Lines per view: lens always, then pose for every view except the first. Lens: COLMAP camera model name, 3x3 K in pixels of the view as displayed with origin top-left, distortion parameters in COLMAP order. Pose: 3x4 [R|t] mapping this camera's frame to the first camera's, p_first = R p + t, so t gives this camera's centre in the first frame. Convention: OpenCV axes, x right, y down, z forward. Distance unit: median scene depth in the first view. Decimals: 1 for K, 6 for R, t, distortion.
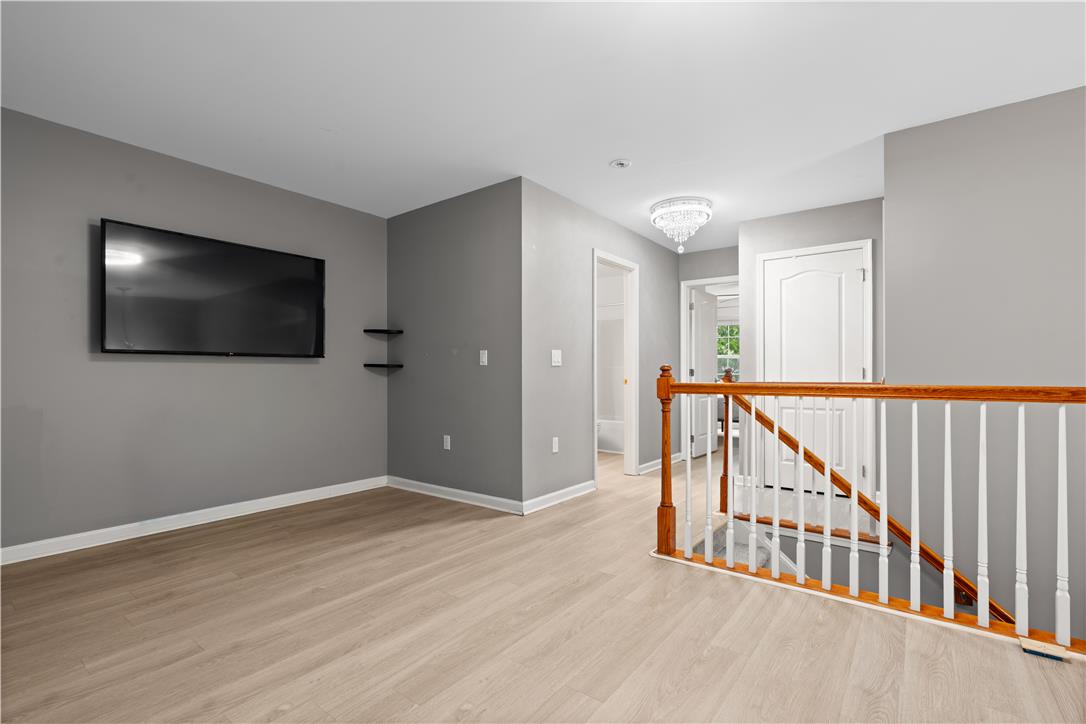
lens RADIAL K [[489.0, 0, 544.5], [0, 489.0, 368.1], [0, 0, 1]] dist [-0.010110, 0.000277]
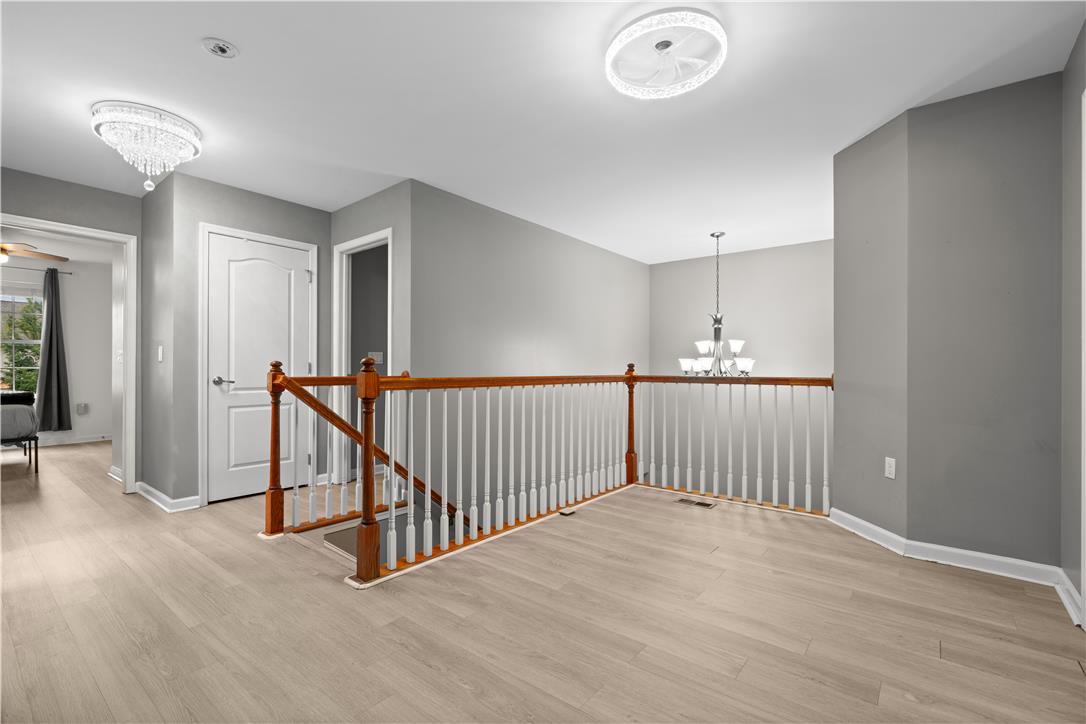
lens RADIAL K [[489.0, 0, 541.5], [0, 489.0, 366.2], [0, 0, 1]] dist [-0.010110, 0.000277]
pose [[0.026617, 0.006745, 0.999623, -0.566159], [-0.013477, 0.999889, -0.006388, 0.008393], [-0.999555, -0.013302, 0.026705, 0.643711]]
